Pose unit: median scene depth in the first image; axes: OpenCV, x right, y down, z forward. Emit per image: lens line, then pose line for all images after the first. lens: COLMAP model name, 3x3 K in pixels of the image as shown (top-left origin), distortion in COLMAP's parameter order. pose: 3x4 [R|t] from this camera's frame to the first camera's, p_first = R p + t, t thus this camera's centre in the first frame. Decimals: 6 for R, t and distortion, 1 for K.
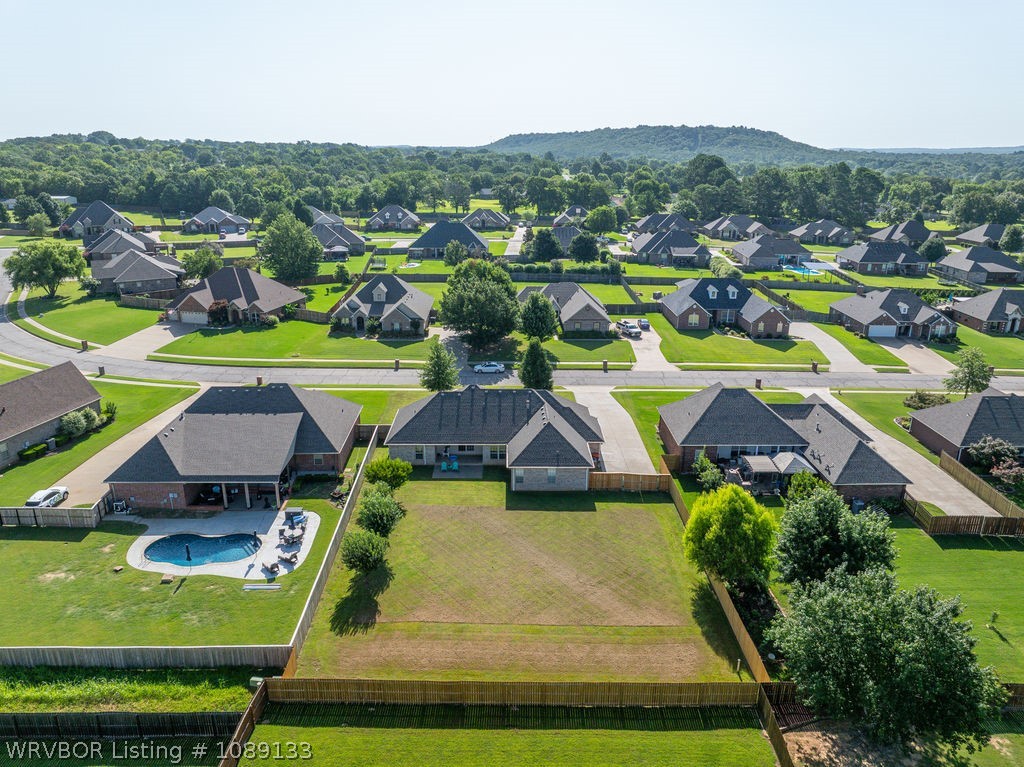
lens RADIAL K [[719.5, 0, 516.9], [0, 719.5, 376.8], [0, 0, 1]] dist [-0.034629, -0.003873]
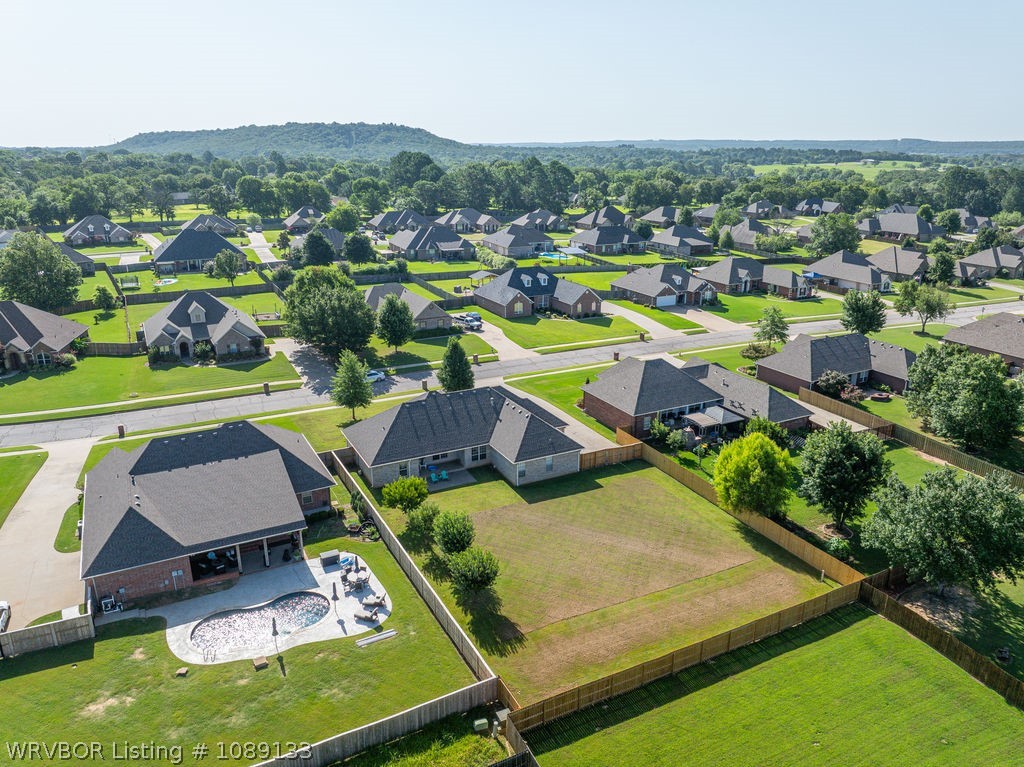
lens RADIAL K [[719.5, 0, 516.9], [0, 719.5, 376.8], [0, 0, 1]] dist [-0.034629, -0.003873]
pose [[0.891937, -0.140178, 0.429883, -0.244192], [0.138613, 0.989723, 0.035135, -0.017204], [-0.430390, 0.028249, 0.902201, 0.046817]]
